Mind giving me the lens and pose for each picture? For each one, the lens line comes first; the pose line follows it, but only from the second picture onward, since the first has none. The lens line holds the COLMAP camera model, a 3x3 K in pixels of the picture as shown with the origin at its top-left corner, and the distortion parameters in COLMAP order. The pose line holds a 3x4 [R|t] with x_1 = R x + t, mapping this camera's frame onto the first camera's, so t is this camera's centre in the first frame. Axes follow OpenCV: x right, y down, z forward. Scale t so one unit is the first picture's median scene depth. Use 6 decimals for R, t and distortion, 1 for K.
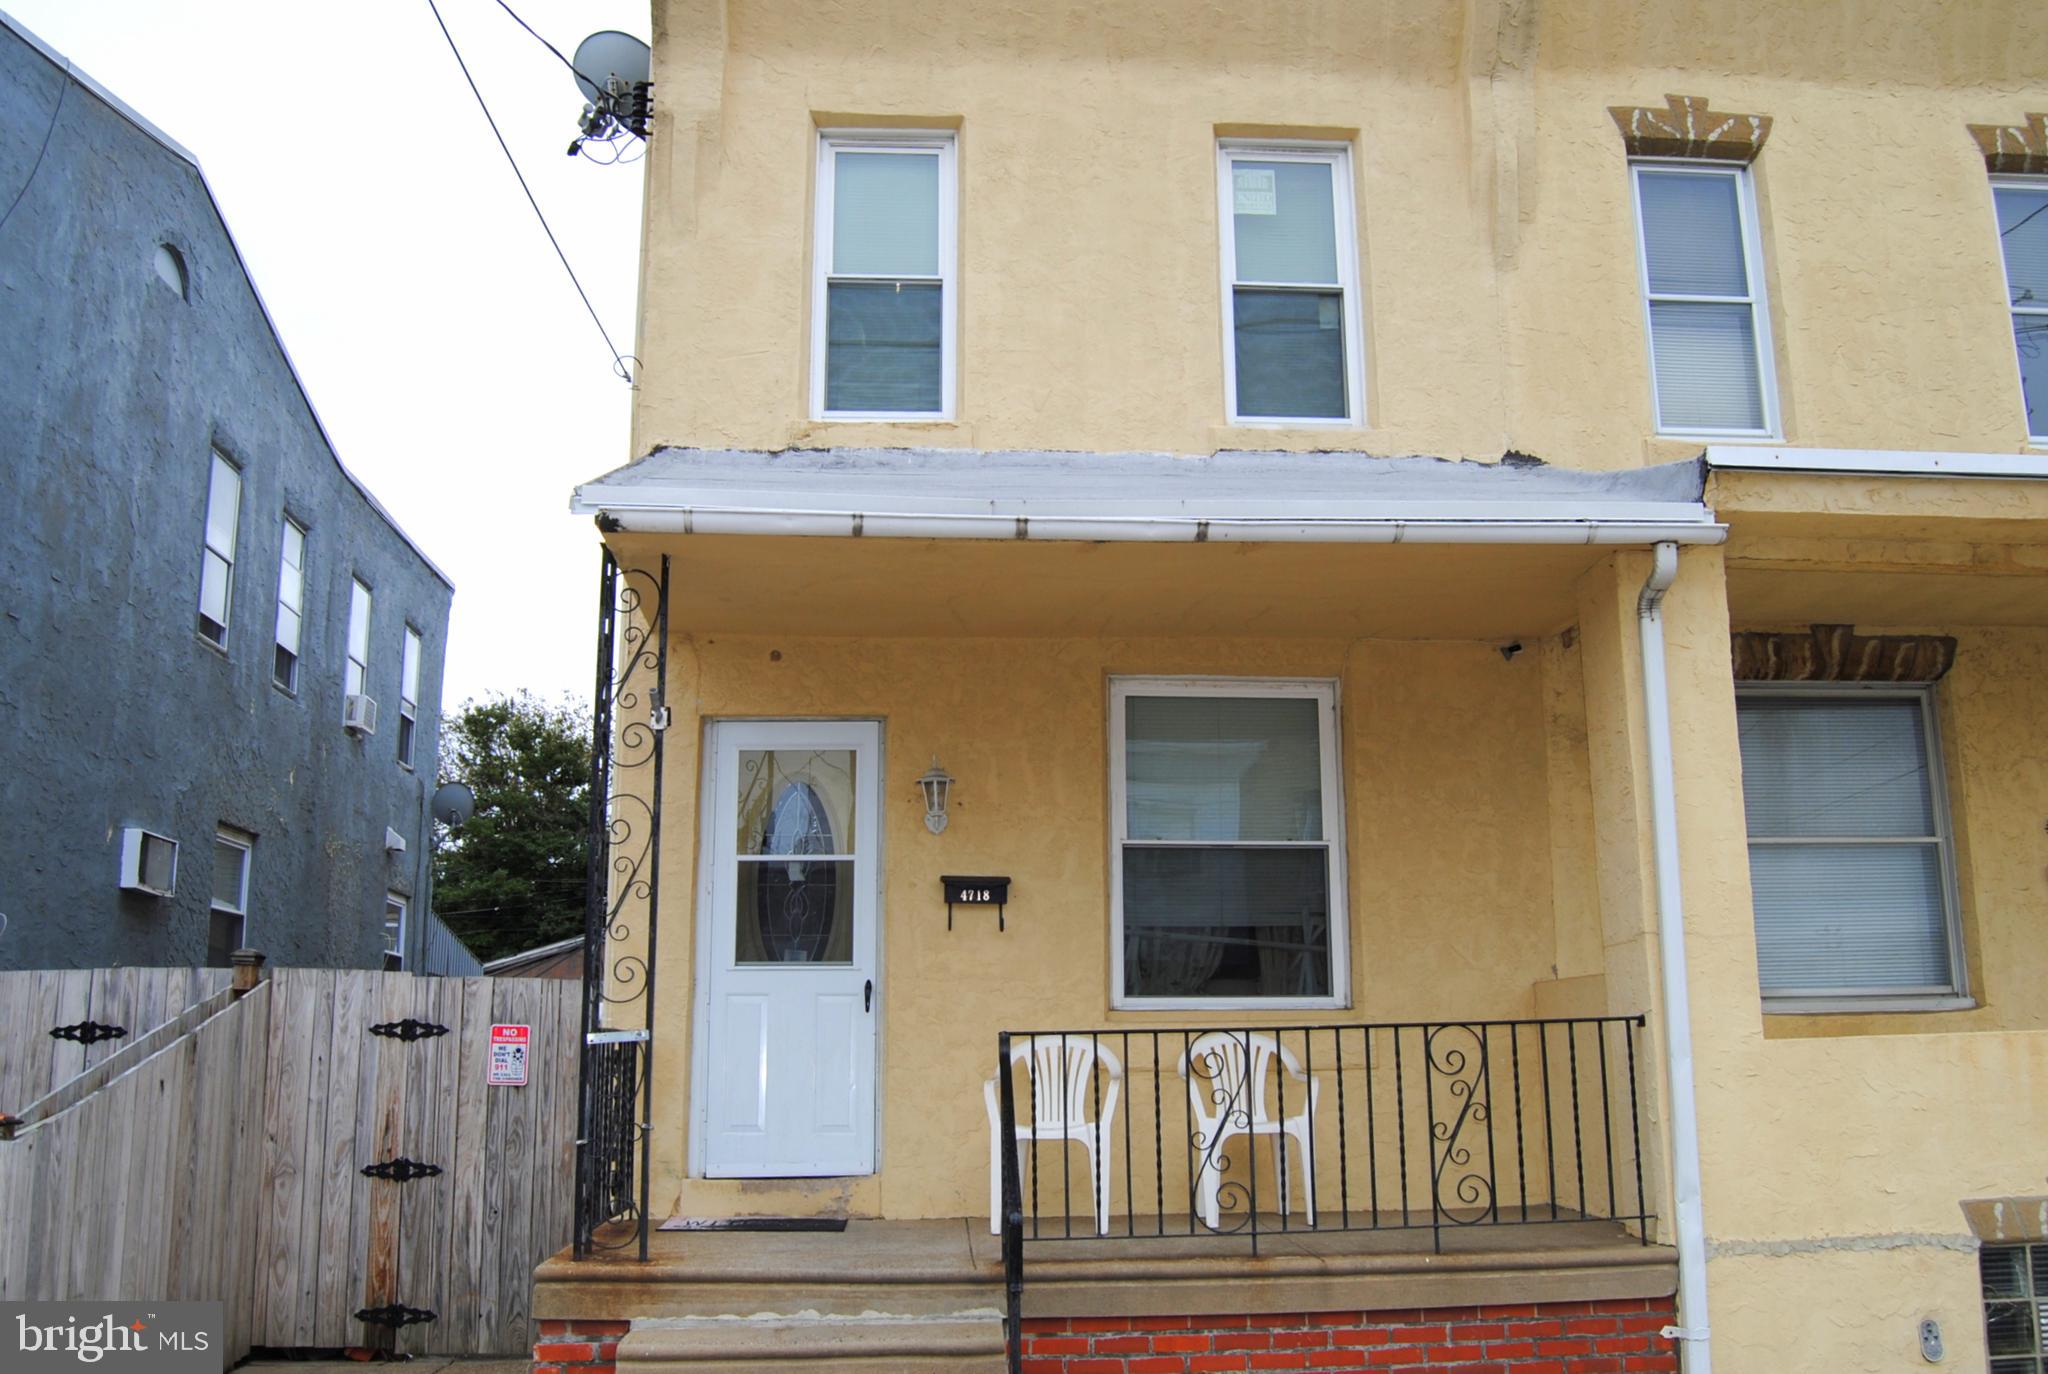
lens RADIAL K [[1694.3, 0, 1024.0], [0, 1694.3, 687.0], [0, 0, 1]] dist [-0.082774, 0.030255]
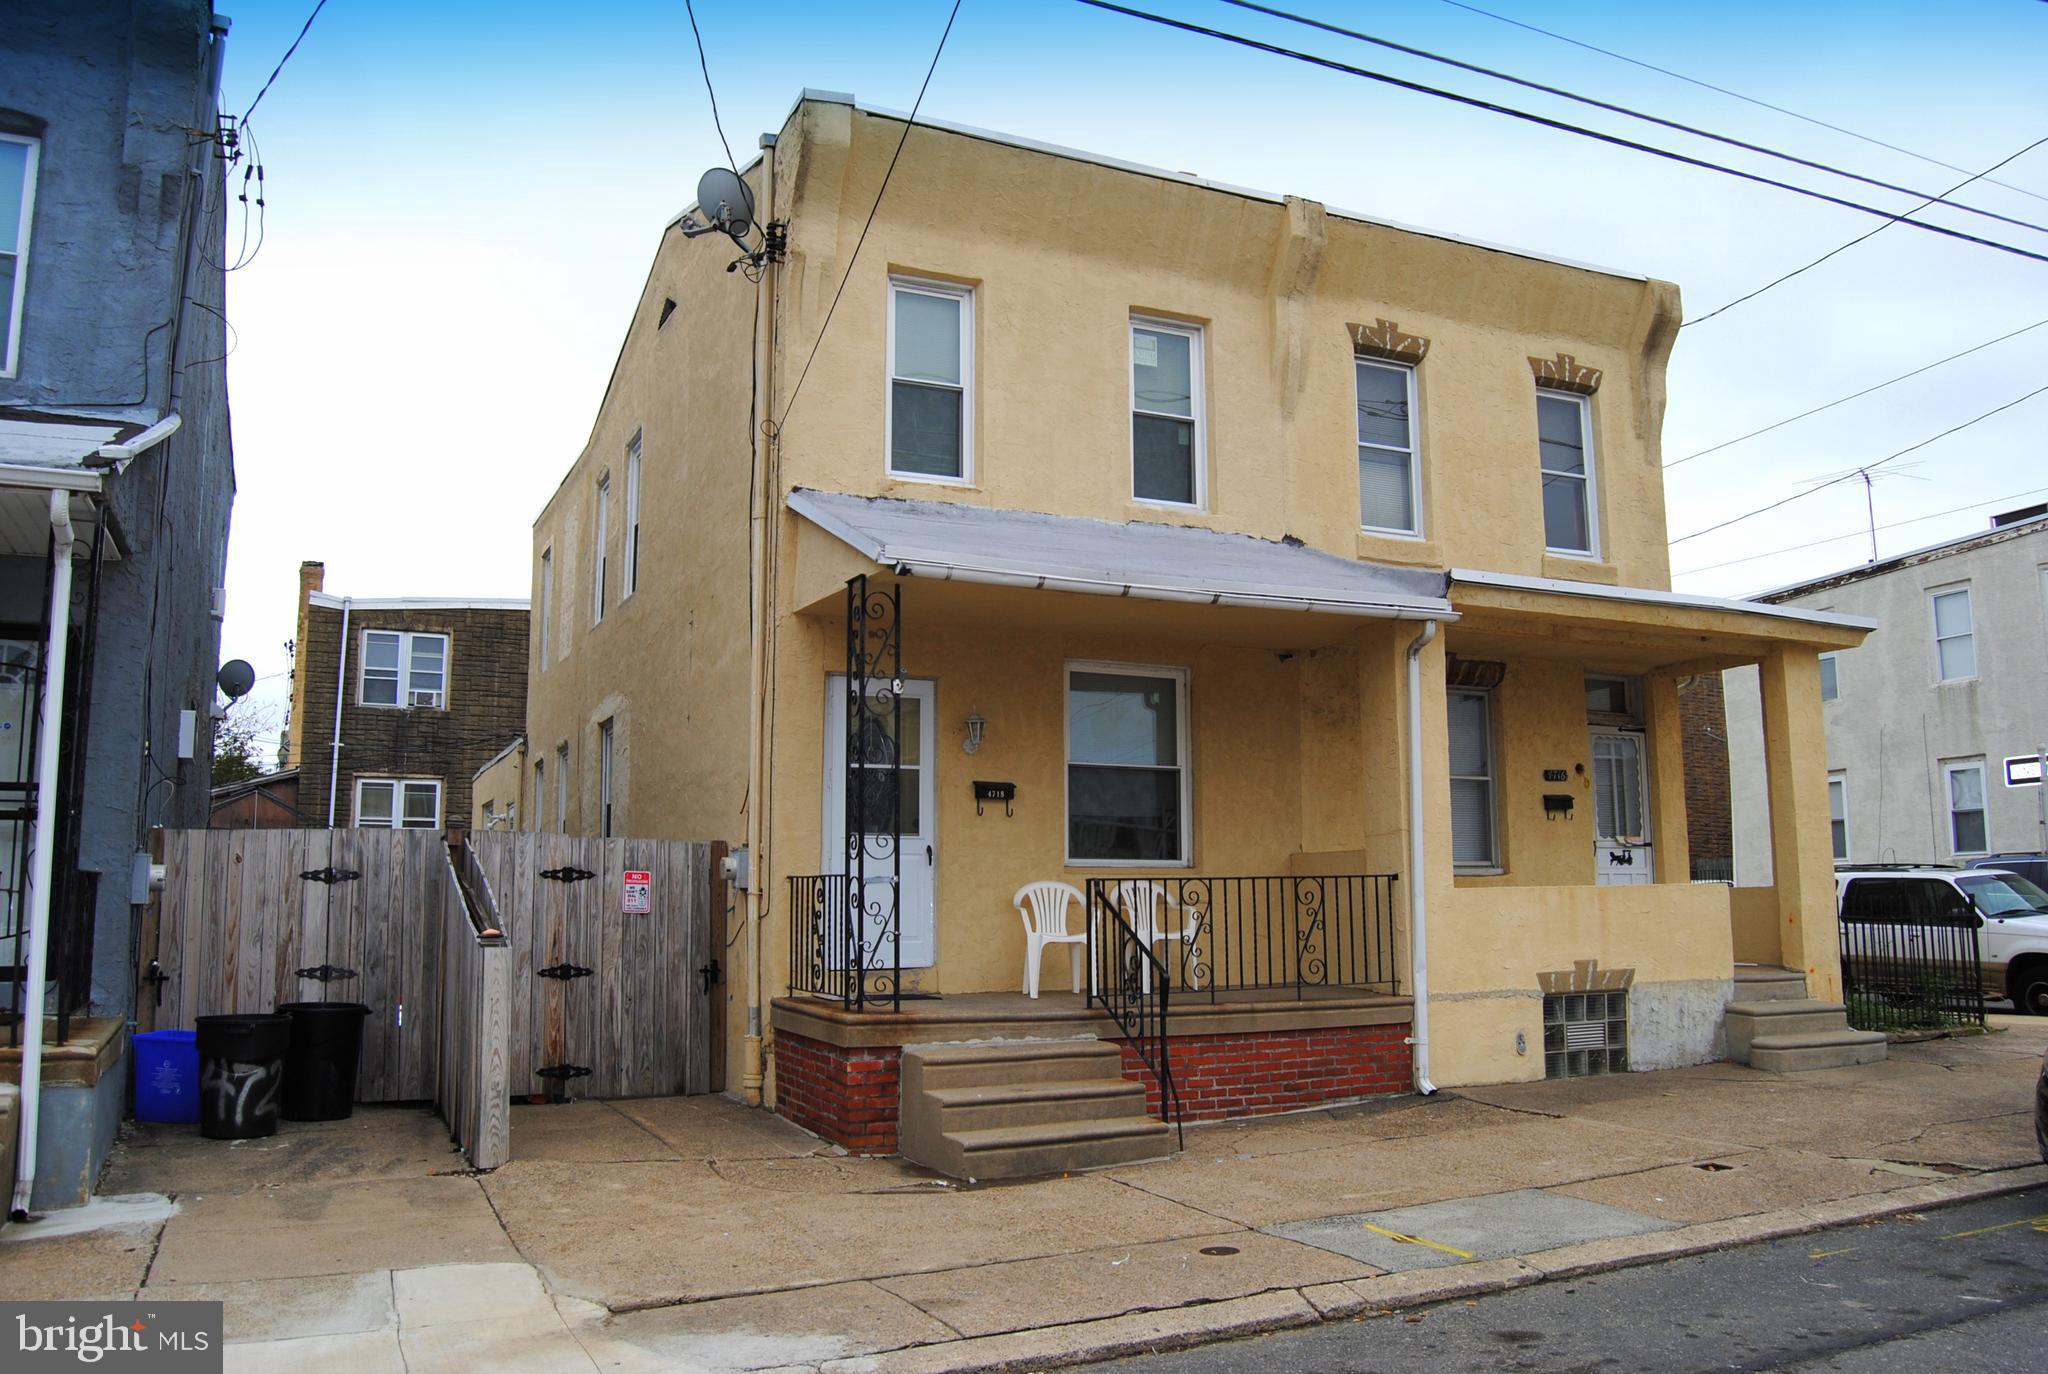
lens RADIAL K [[1434.2, 0, 1024.0], [0, 1434.2, 687.0], [0, 0, 1]] dist [-0.065579, 0.000279]
pose [[0.943322, 0.053787, 0.327491, -0.417694], [-0.074968, 0.995809, 0.052389, -0.046980], [-0.323301, -0.073971, 0.943401, -0.260157]]
